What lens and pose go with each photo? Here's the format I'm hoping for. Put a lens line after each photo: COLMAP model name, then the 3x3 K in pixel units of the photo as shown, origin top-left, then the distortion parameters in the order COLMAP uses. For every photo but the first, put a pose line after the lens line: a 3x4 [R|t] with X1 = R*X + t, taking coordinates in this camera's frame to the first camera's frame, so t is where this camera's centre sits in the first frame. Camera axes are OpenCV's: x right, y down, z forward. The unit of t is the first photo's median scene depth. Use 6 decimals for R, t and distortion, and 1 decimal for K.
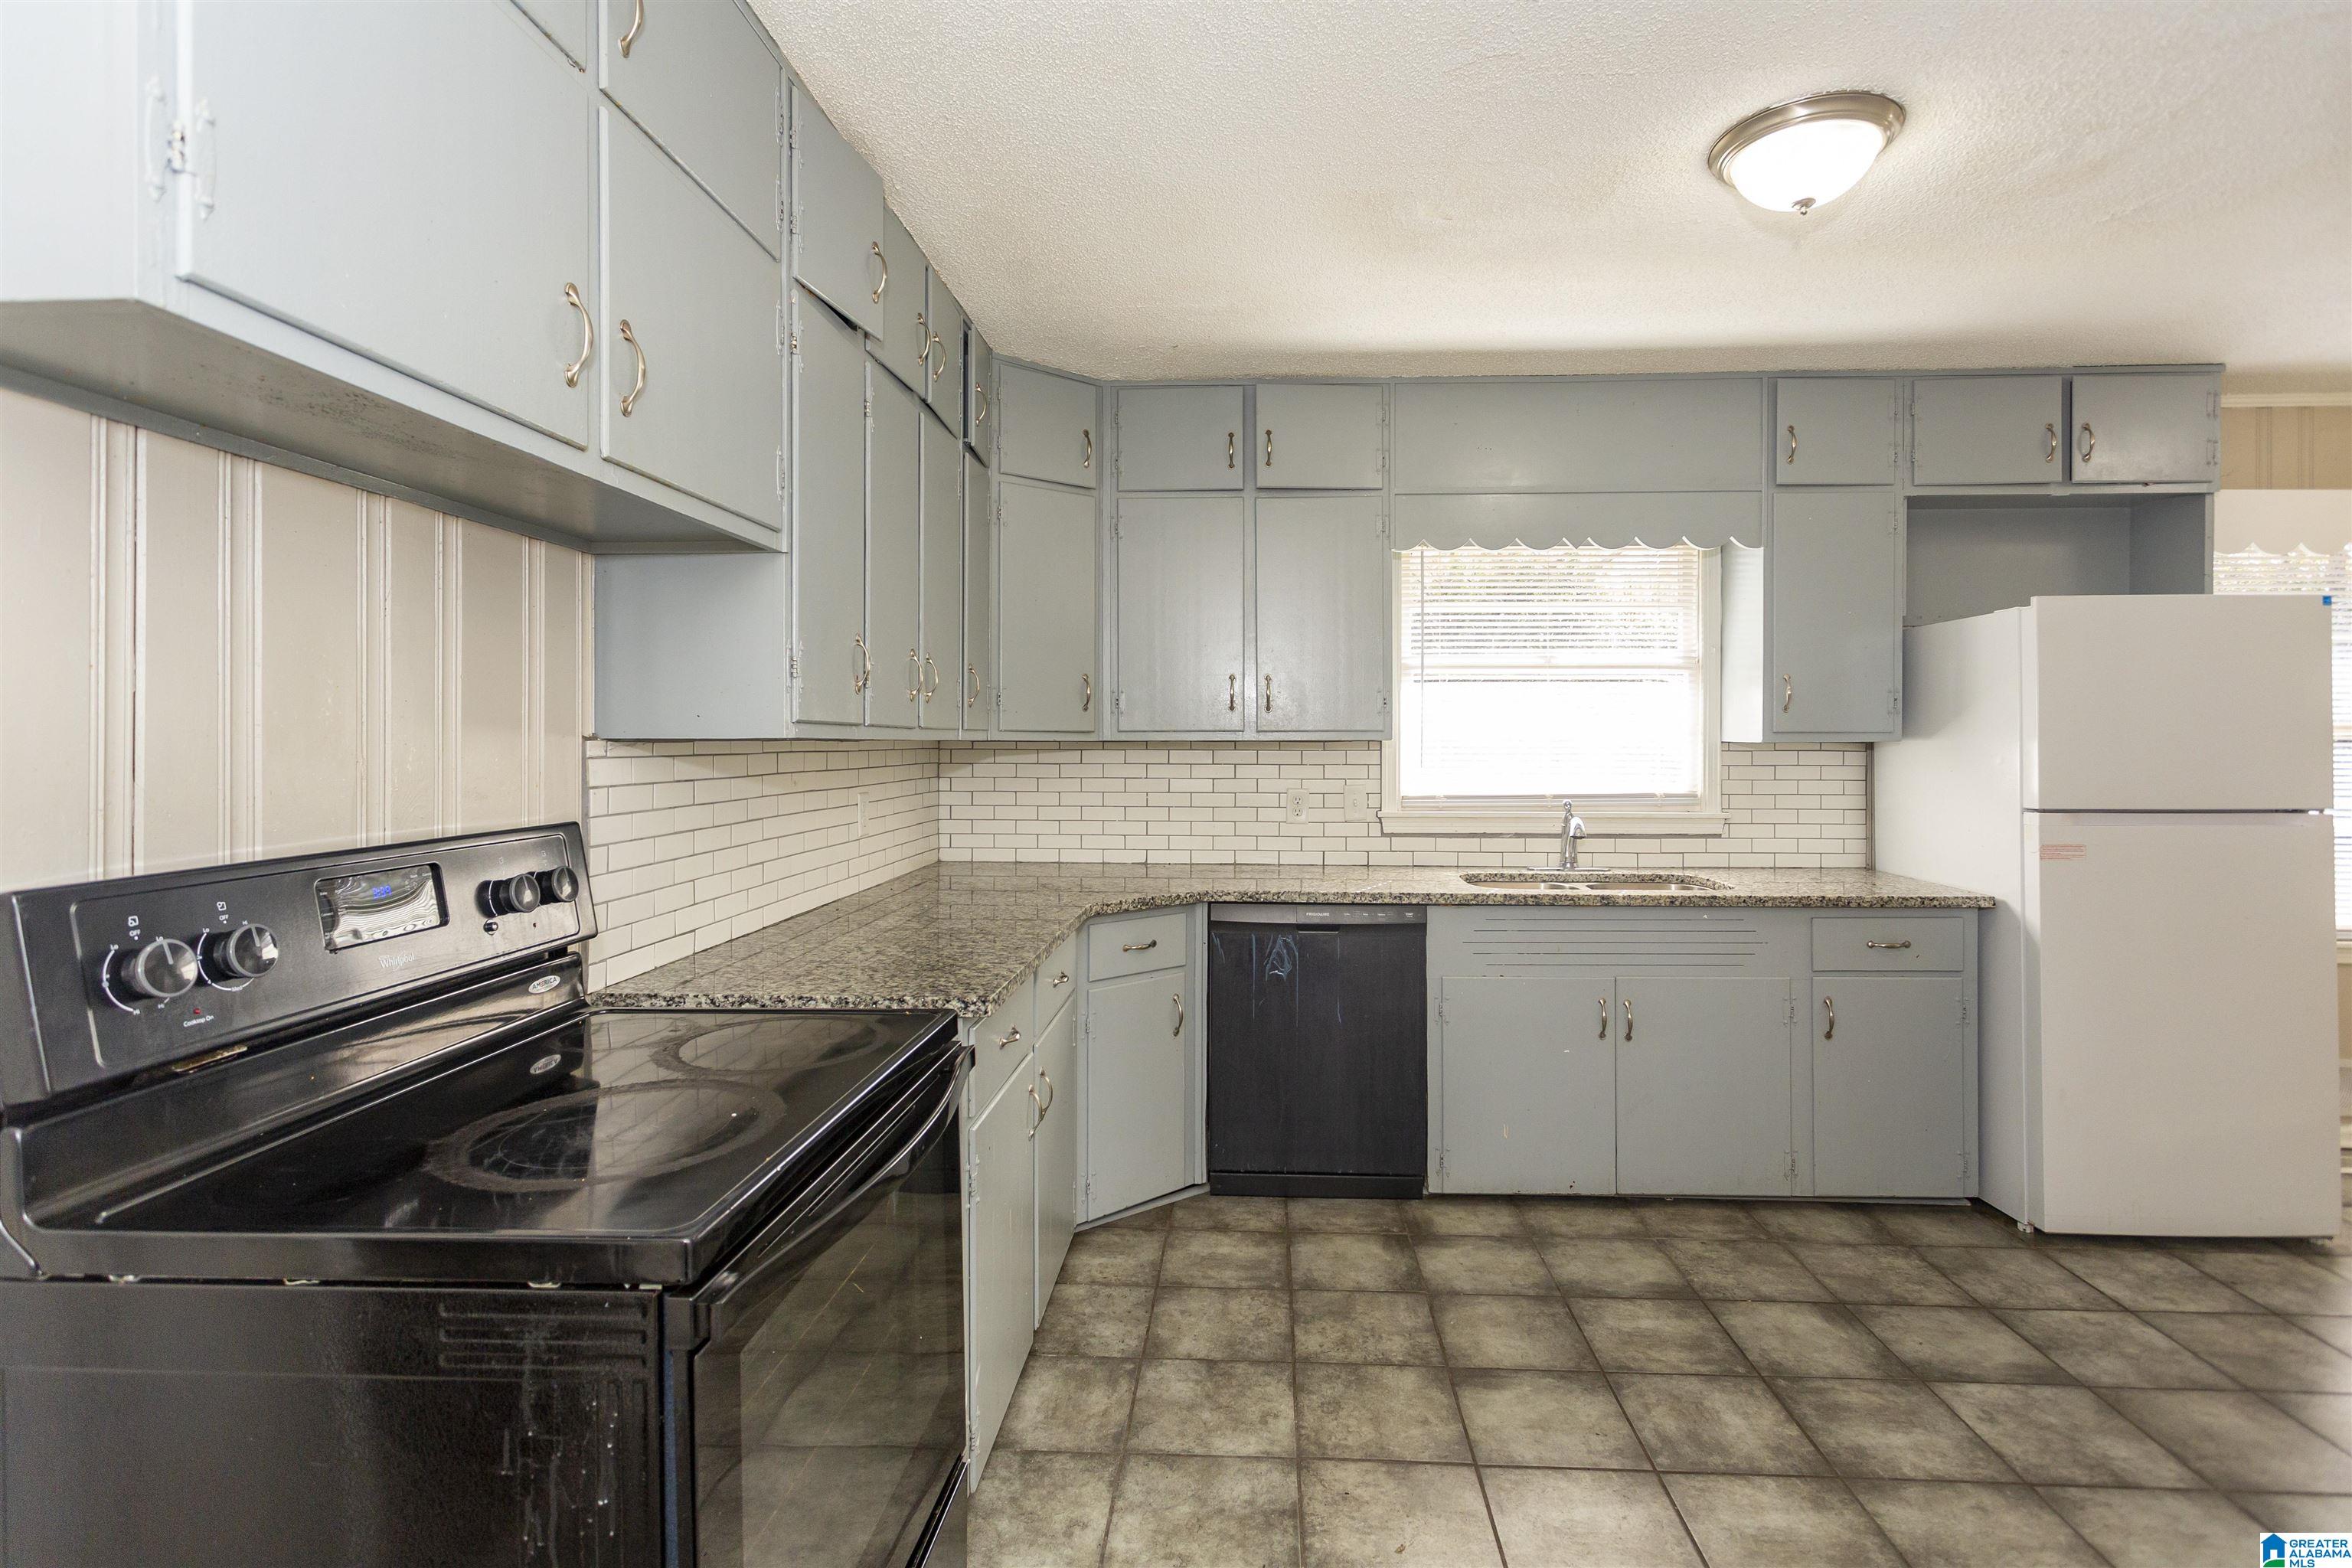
lens RADIAL K [[1124.6, 0, 1229.6], [0, 1124.6, 738.2], [0, 0, 1]] dist [0.001243, 0.000461]
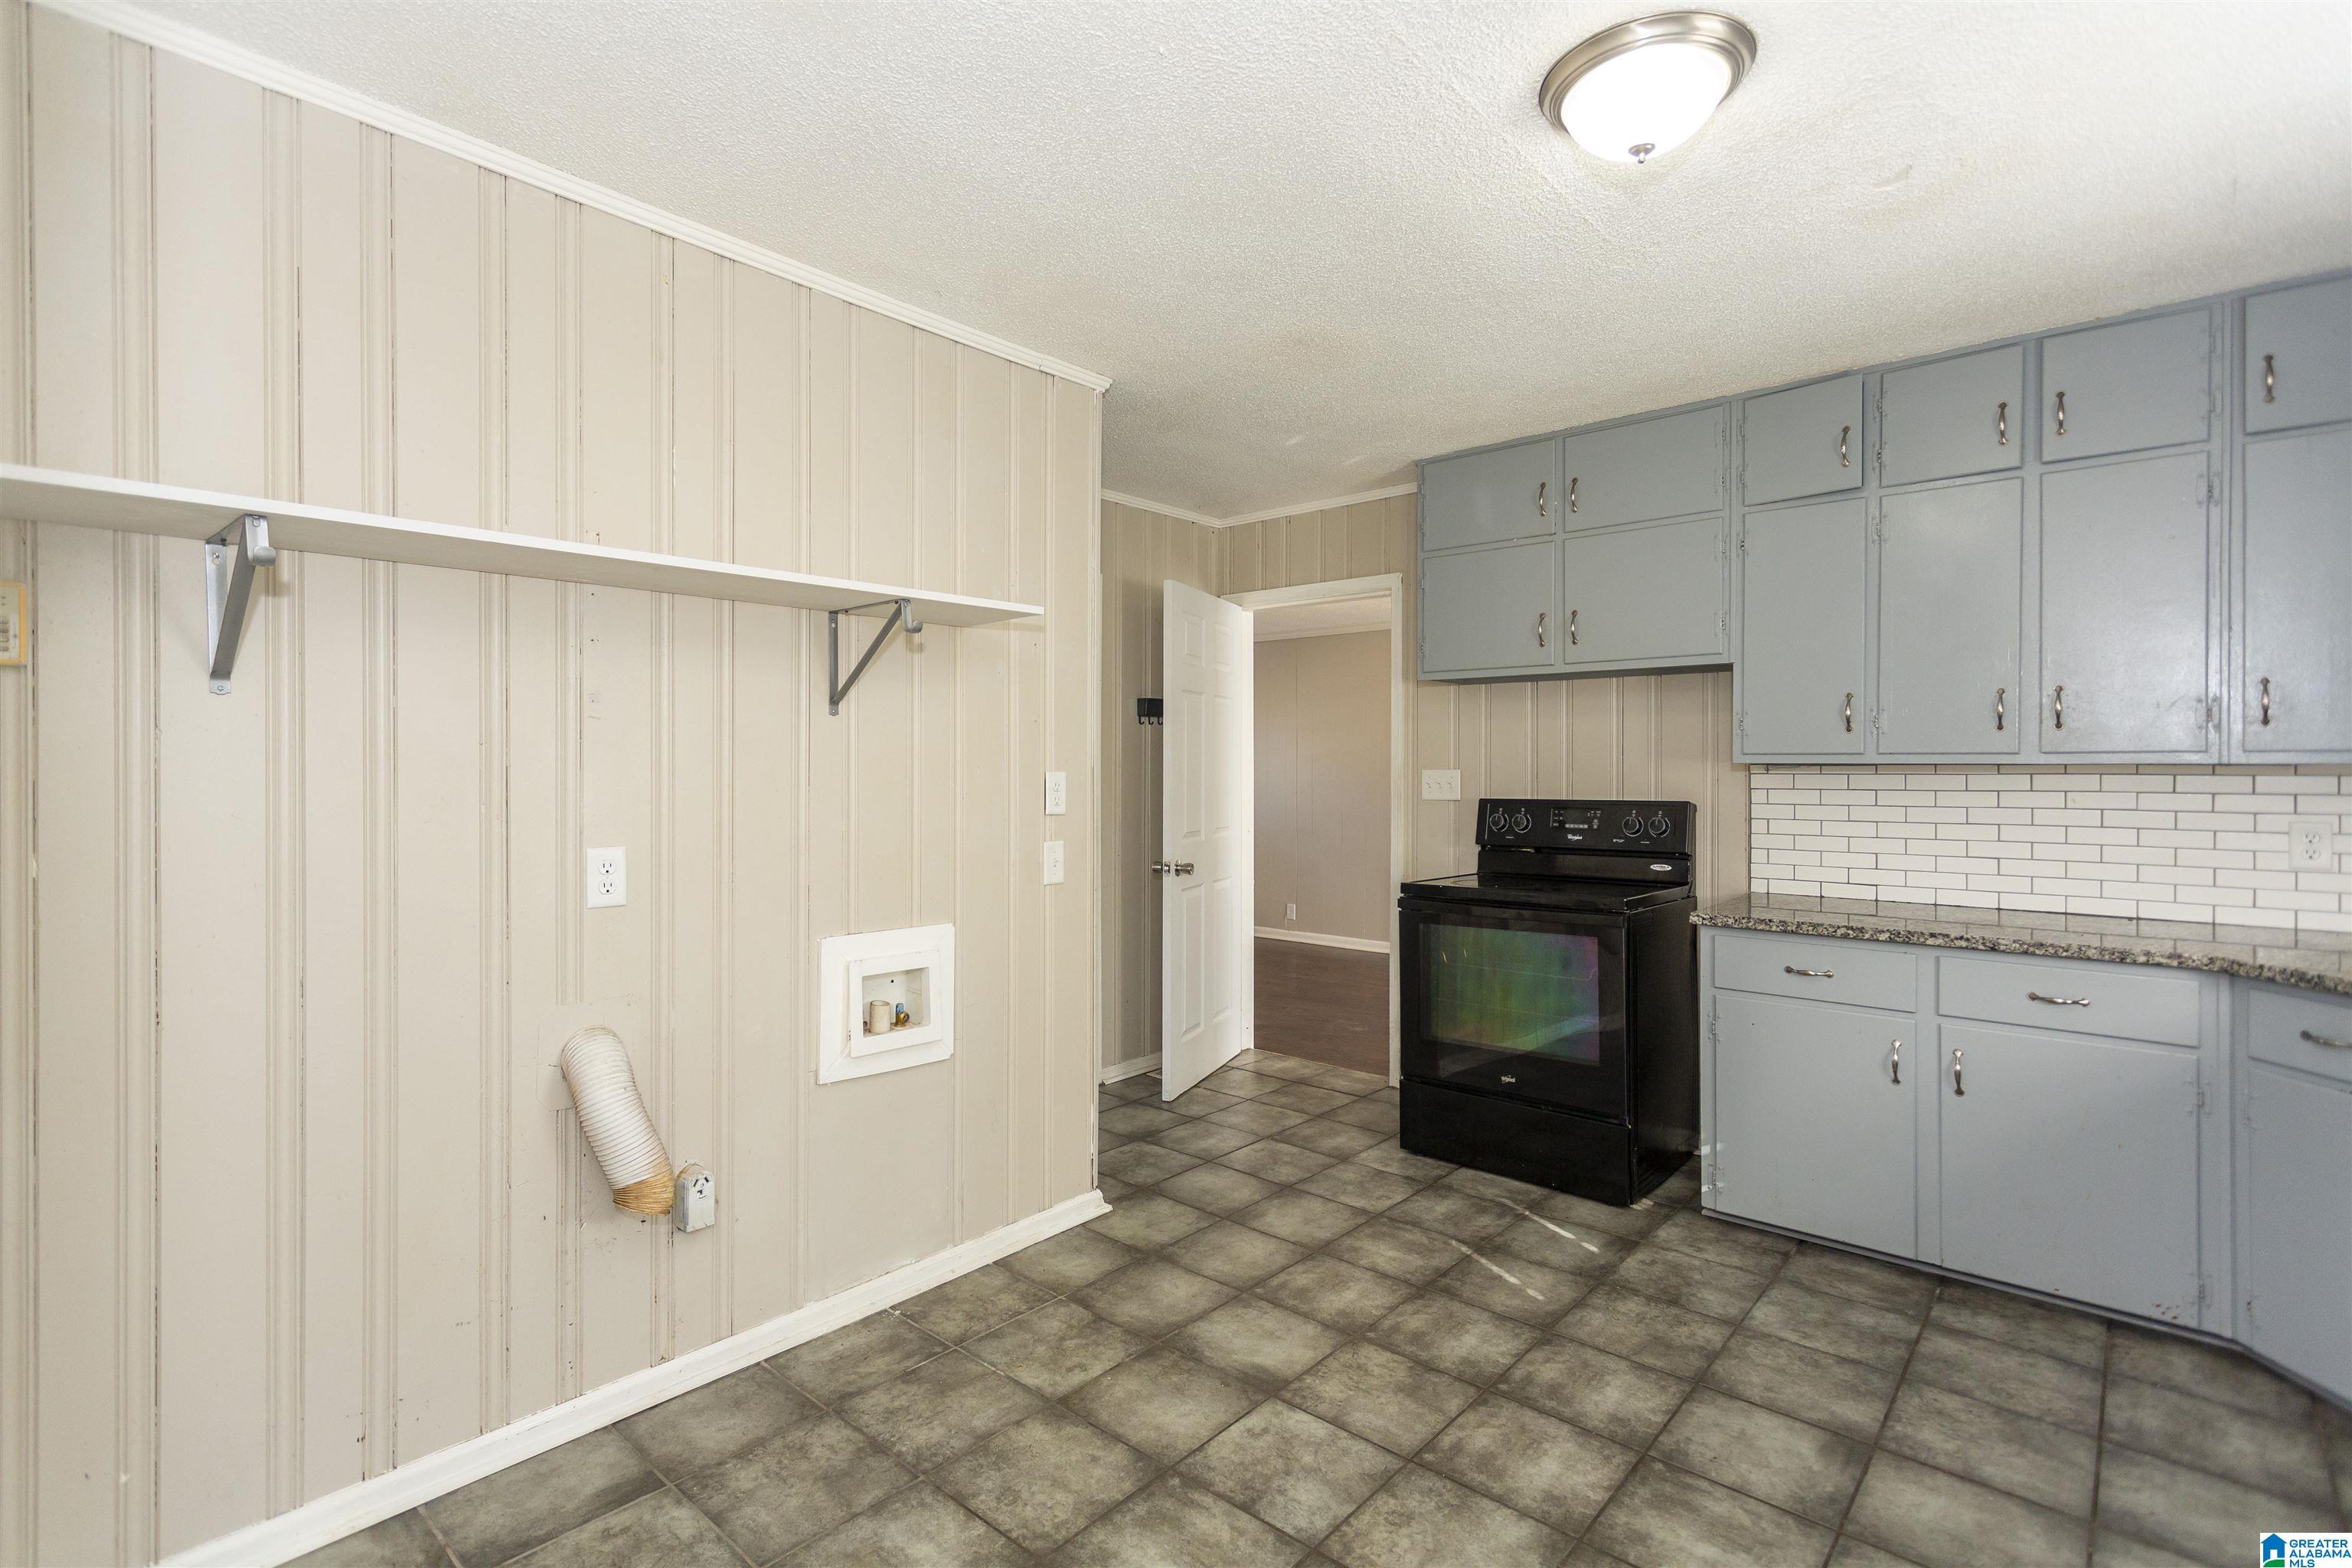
lens RADIAL K [[1124.6, 0, 1198.7], [0, 1124.6, 770.3], [0, 0, 1]] dist [0.001243, 0.000461]
pose [[-0.605041, 0.004067, -0.796184, 0.928393], [0.000214, 0.999988, 0.004946, 0.001880], [0.796194, 0.002822, -0.605035, 0.824055]]
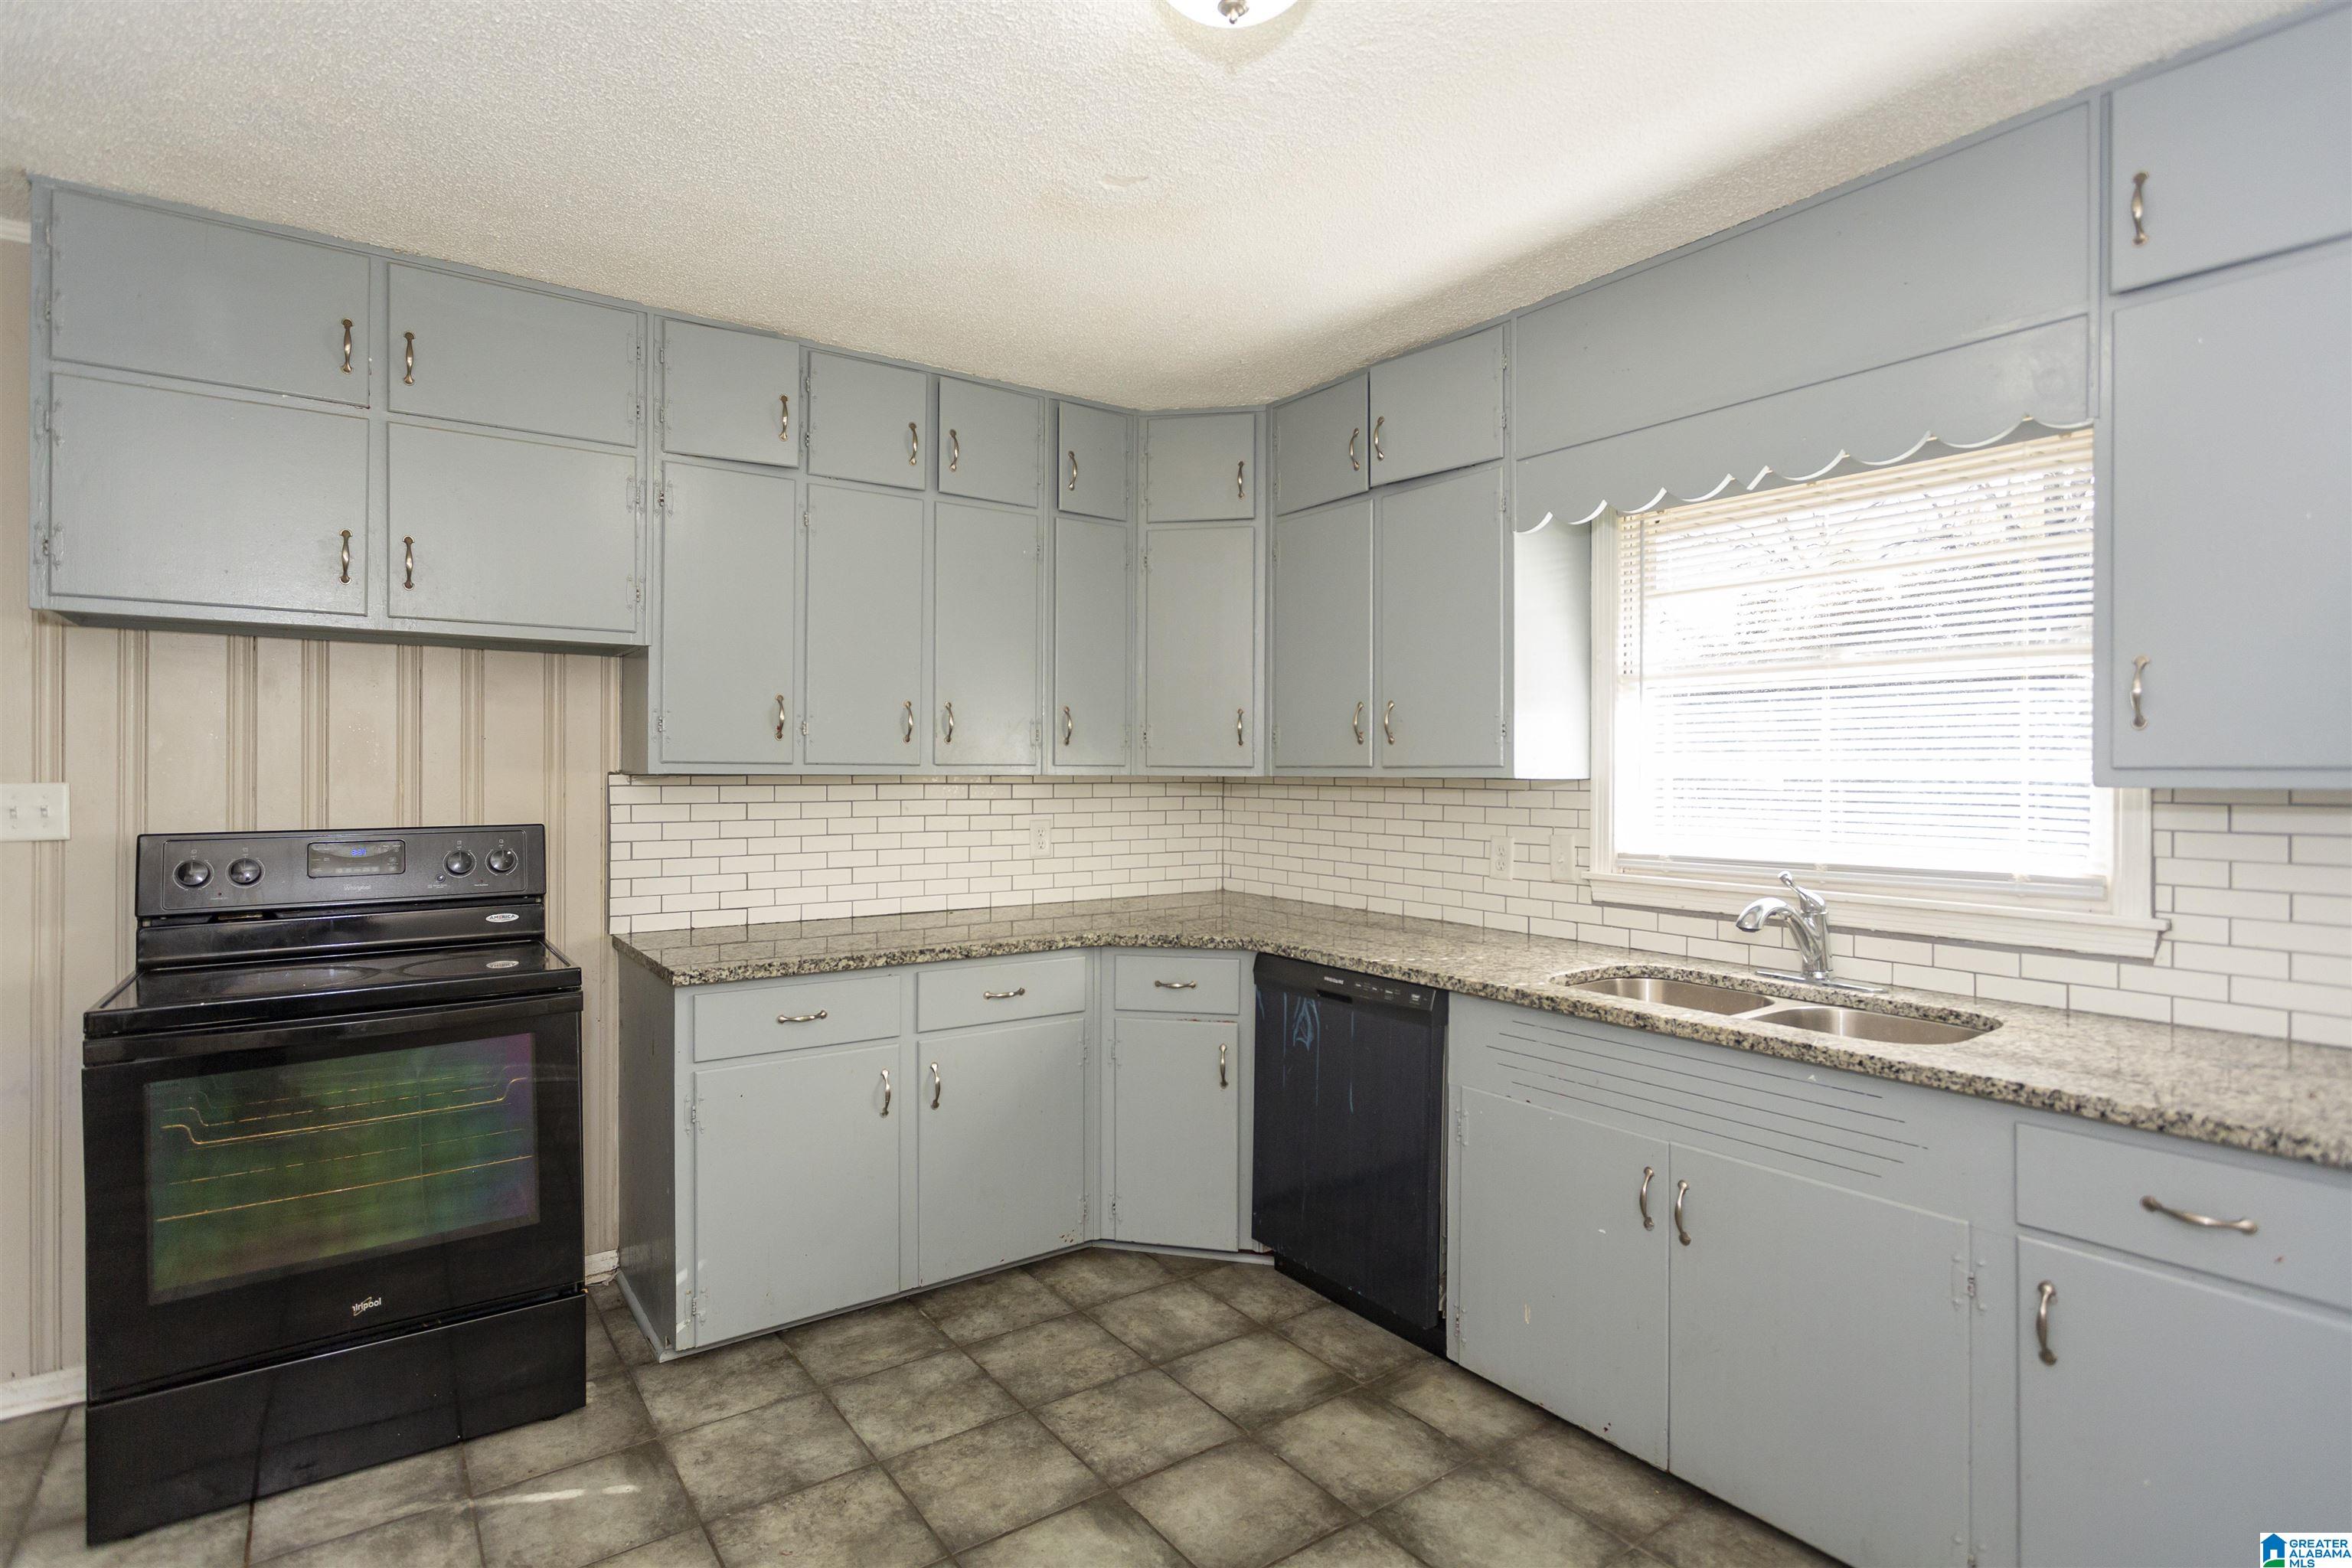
lens RADIAL K [[1141.4, 0, 1150.2], [0, 1141.4, 777.6], [0, 0, 1]] dist [-0.011903, 0.003647]
pose [[0.620844, 0.005667, -0.783913, 0.668821], [-0.003492, 0.999984, 0.004464, -0.001600], [0.783926, -0.000034, 0.620854, 0.348218]]
